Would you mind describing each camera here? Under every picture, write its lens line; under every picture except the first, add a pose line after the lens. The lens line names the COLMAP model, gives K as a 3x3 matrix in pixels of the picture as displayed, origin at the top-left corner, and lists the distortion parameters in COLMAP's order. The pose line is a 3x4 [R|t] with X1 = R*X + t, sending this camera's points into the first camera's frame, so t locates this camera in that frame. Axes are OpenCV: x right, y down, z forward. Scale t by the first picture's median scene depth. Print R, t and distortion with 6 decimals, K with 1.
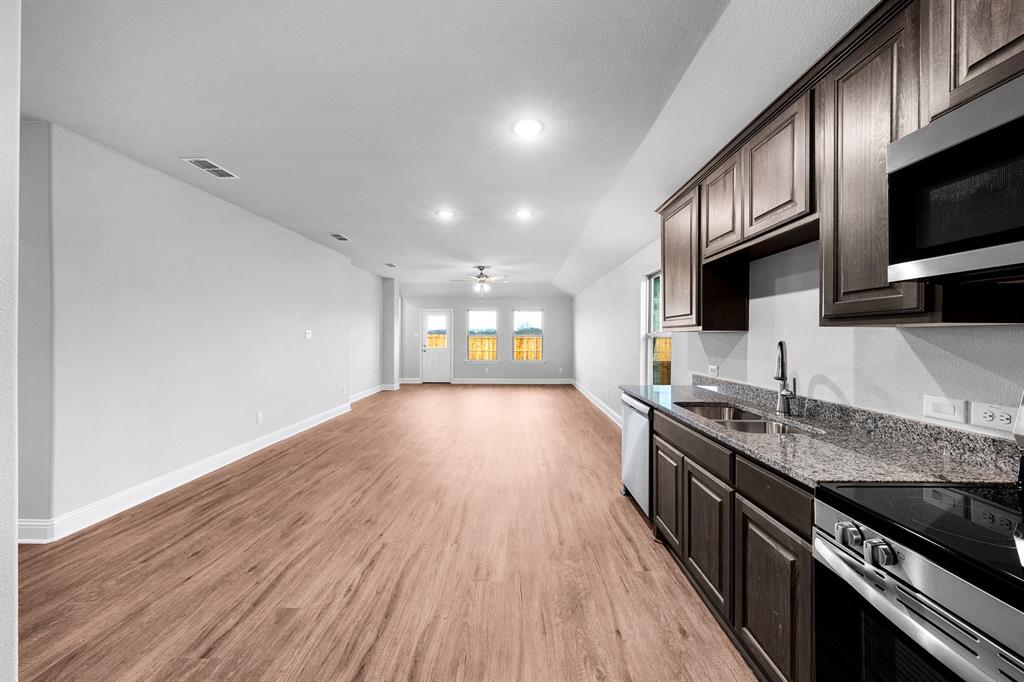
lens RADIAL K [[347.6, 0, 510.6], [0, 347.6, 338.5], [0, 0, 1]] dist [0.000681, 0.000008]
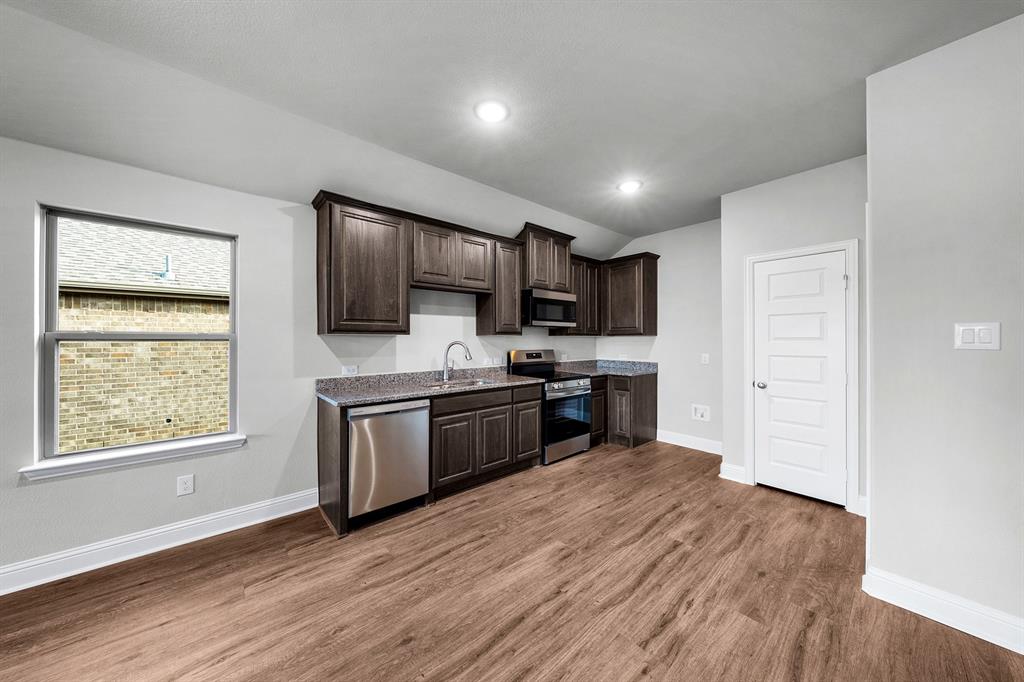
lens RADIAL K [[347.6, 0, 510.6], [0, 347.6, 336.2], [0, 0, 1]] dist [0.000681, 0.000008]
pose [[-0.671495, 0.002977, 0.741003, -0.834125], [0.003698, 0.999993, -0.000666, -0.018708], [-0.741000, 0.002294, -0.671501, 1.979179]]
